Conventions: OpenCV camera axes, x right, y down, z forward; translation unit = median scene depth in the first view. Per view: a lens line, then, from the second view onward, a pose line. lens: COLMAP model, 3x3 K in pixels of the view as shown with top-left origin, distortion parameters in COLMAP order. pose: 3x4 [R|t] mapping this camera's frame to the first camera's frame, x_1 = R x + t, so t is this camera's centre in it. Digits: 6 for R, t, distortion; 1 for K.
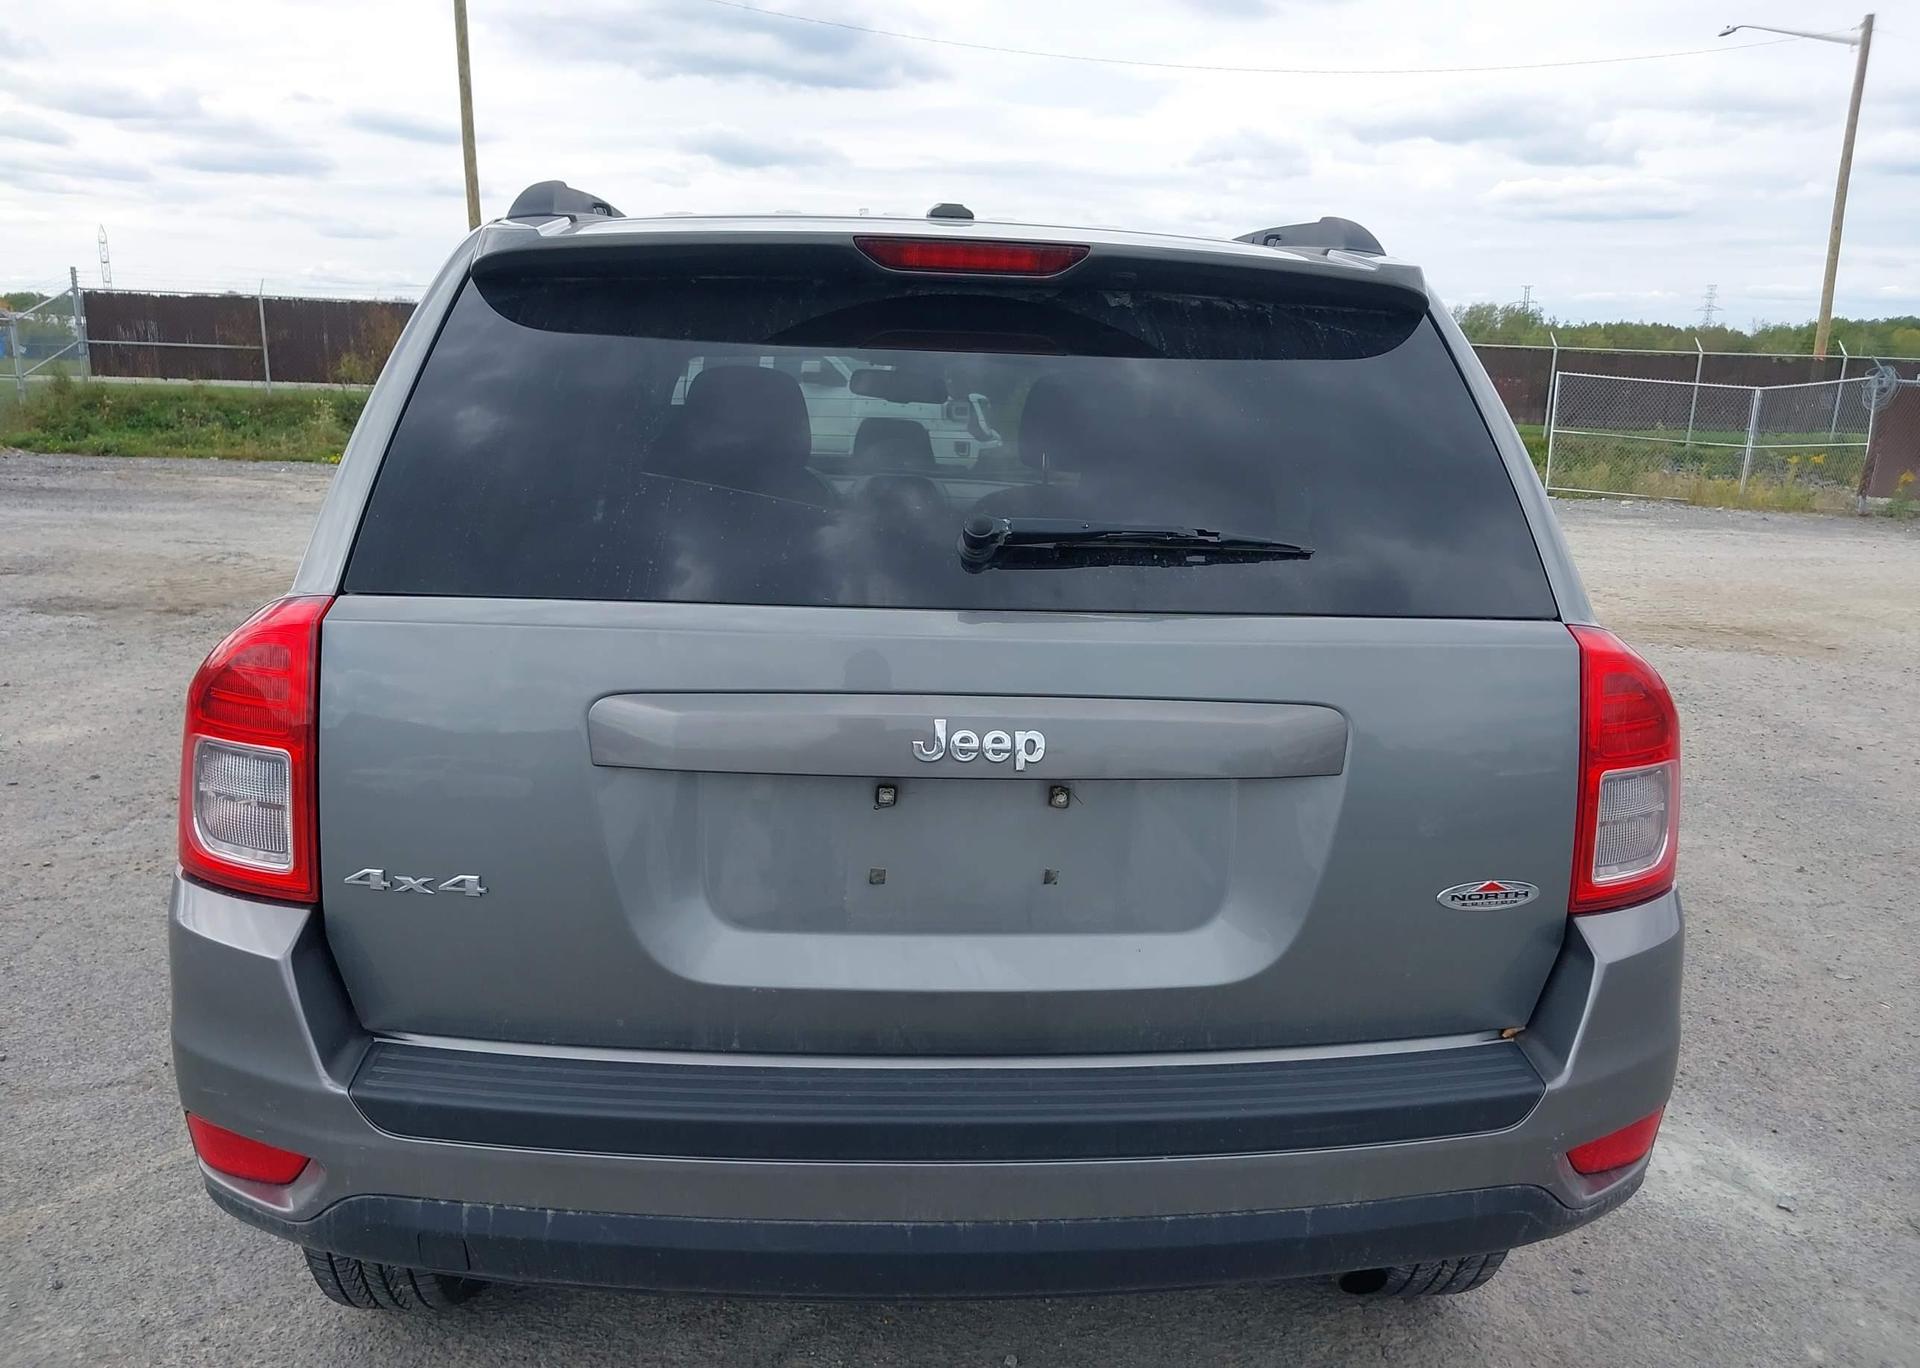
lens RADIAL K [[1512.9, 0, 979.2], [0, 1512.9, 677.7], [0, 0, 1]] dist [0.024315, -0.027078]
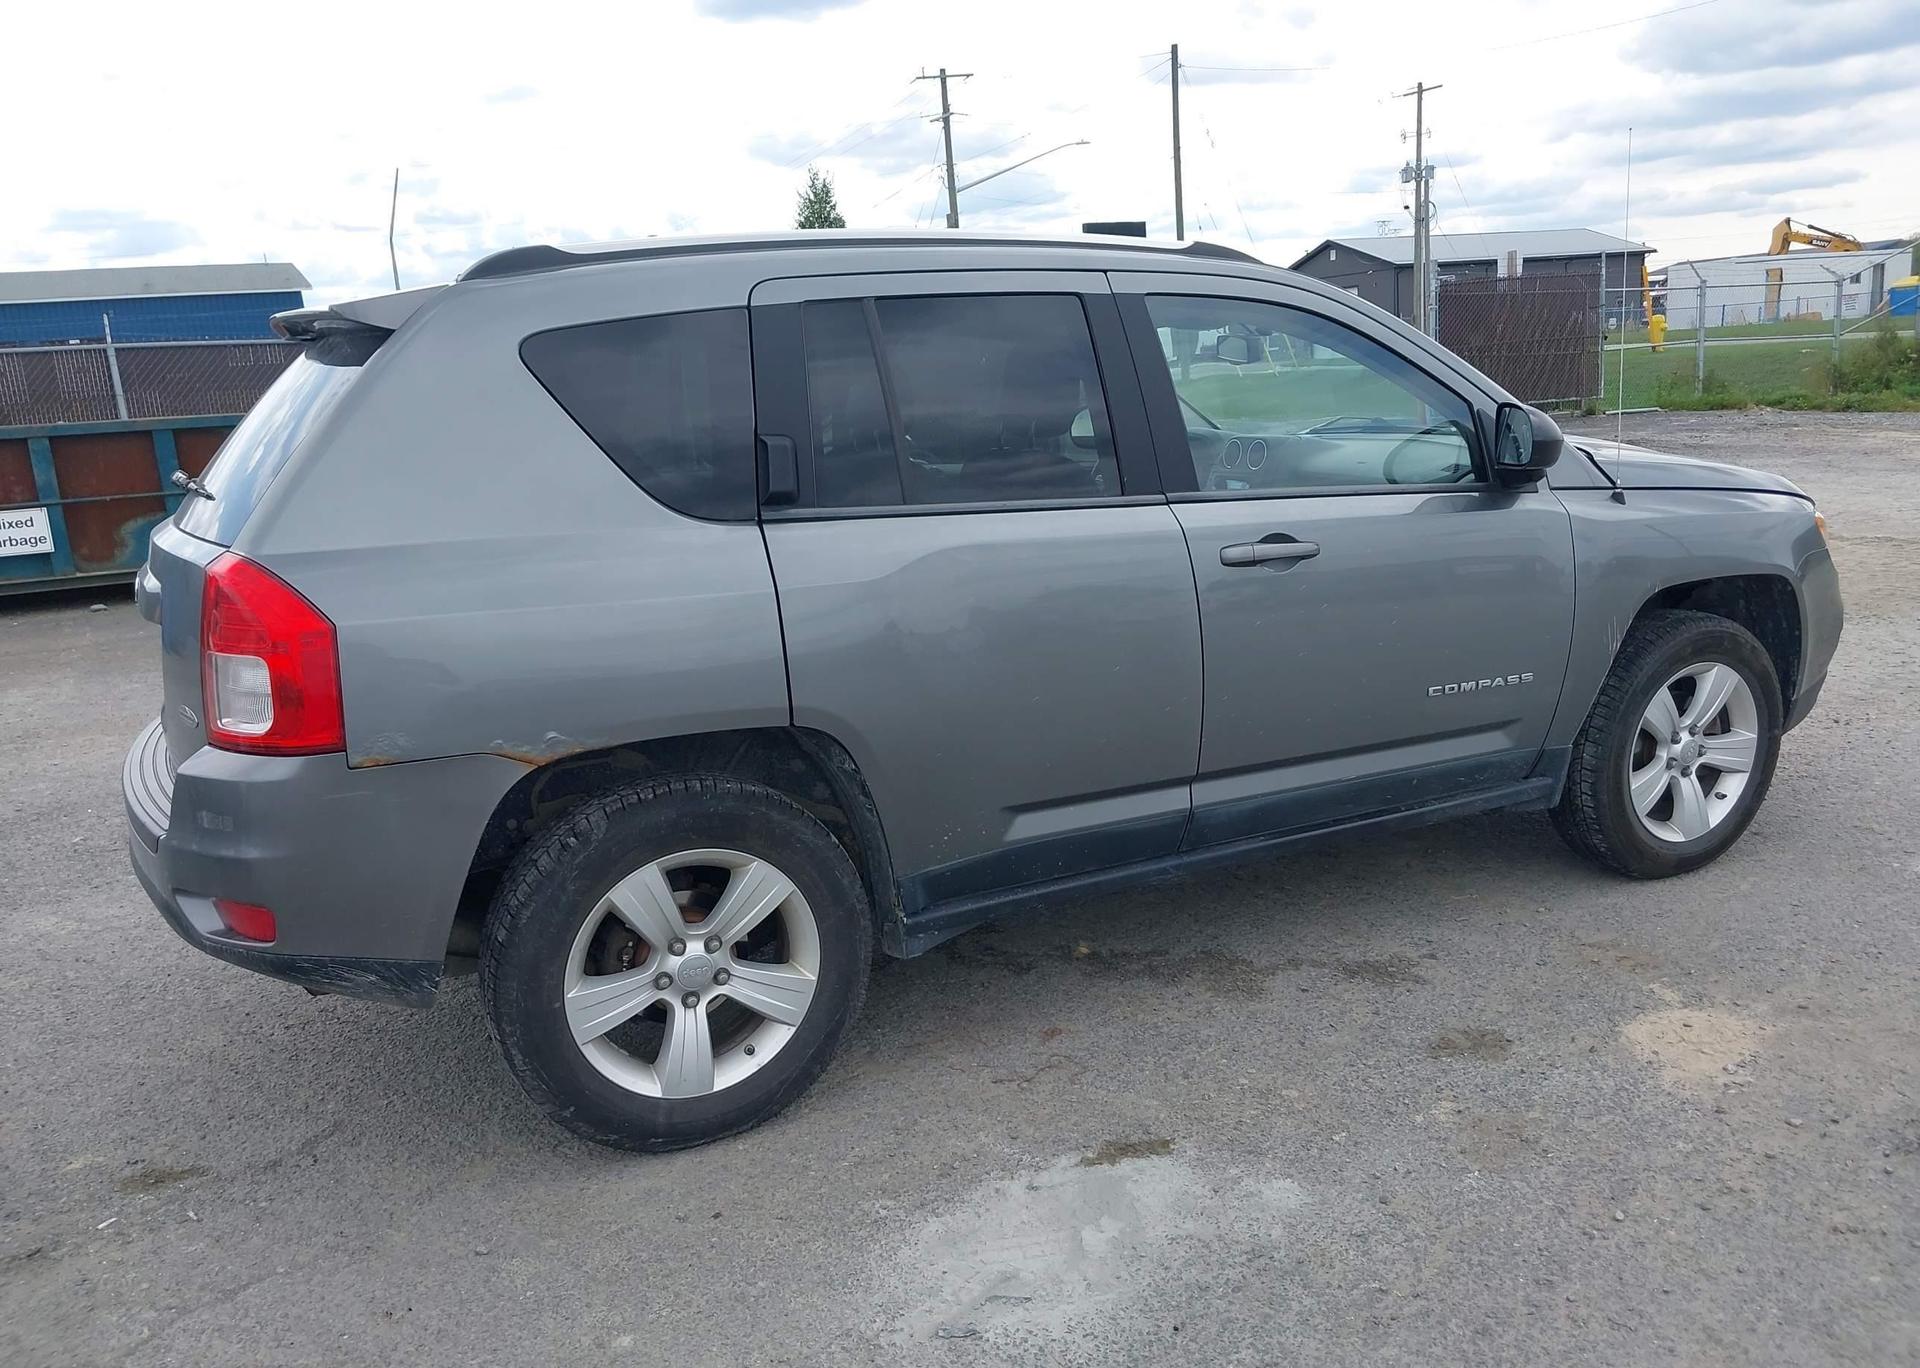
lens RADIAL K [[1512.9, 0, 979.2], [0, 1512.9, 677.7], [0, 0, 1]] dist [0.024315, -0.027078]
pose [[0.373244, 0.136625, -0.917618, 0.126730], [-0.109349, 0.988681, 0.102727, -0.009023], [0.921266, 0.061999, 0.383959, 0.069184]]
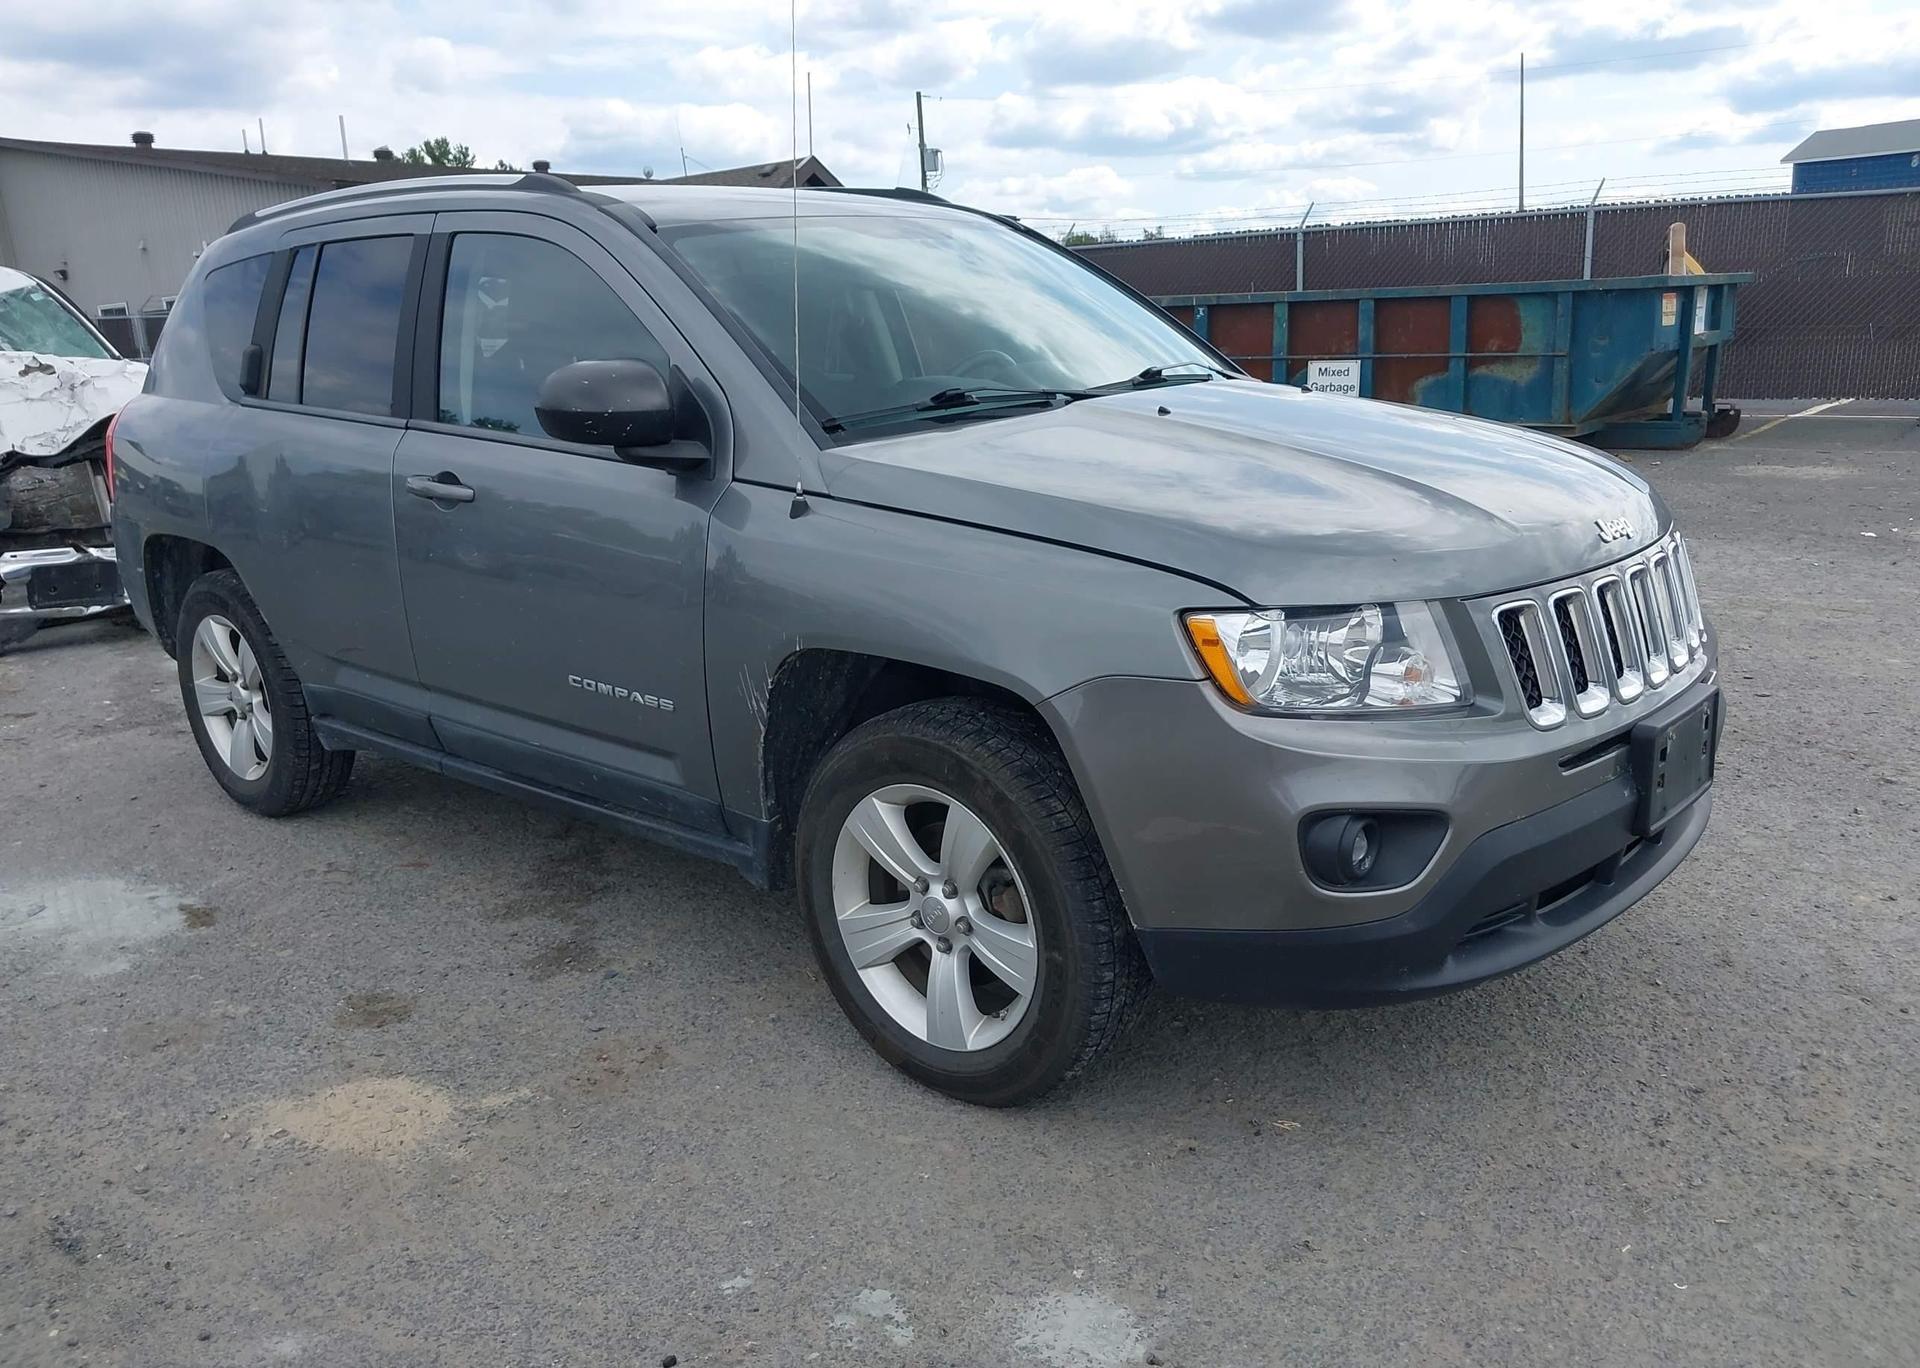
lens RADIAL K [[1524.0, 0, 963.9], [0, 1524.0, 676.7], [0, 0, 1]] dist [0.013626, -0.006887]
pose [[-0.716569, 0.161349, -0.678598, 0.080870], [-0.115133, 0.932173, 0.343217, -0.041606], [0.687948, 0.324068, -0.649390, 0.246242]]
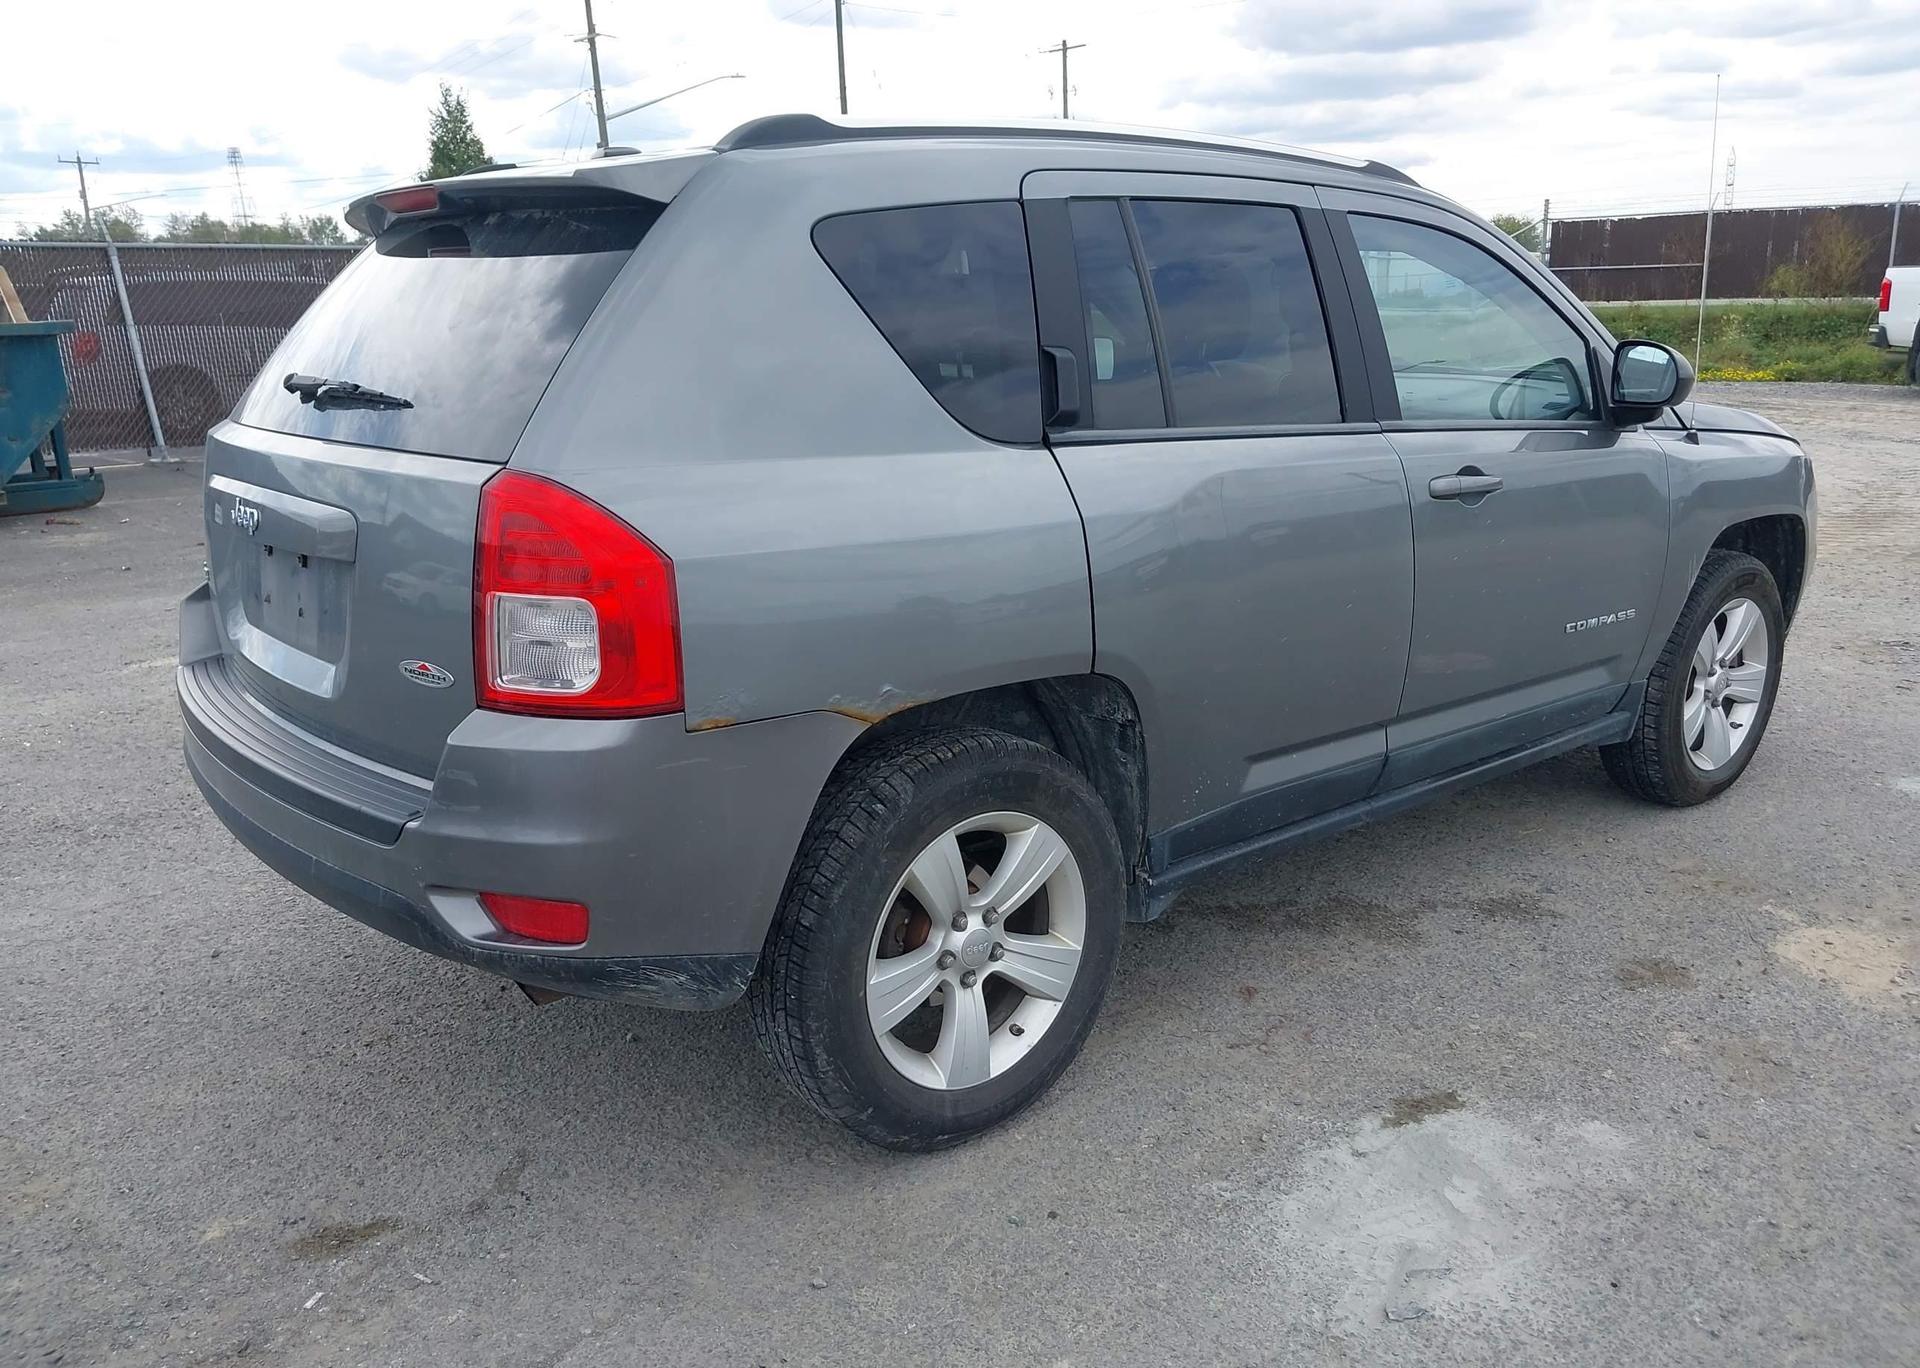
lens RADIAL K [[1531.7, 0, 965.6], [0, 1531.7, 688.0], [0, 0, 1]] dist [0.007322, -0.009608]
pose [[0.574339, 0.159656, -0.802898, 0.099679], [-0.116103, 0.986769, 0.113167, -0.002757], [0.810343, 0.028223, 0.585276, 0.036837]]
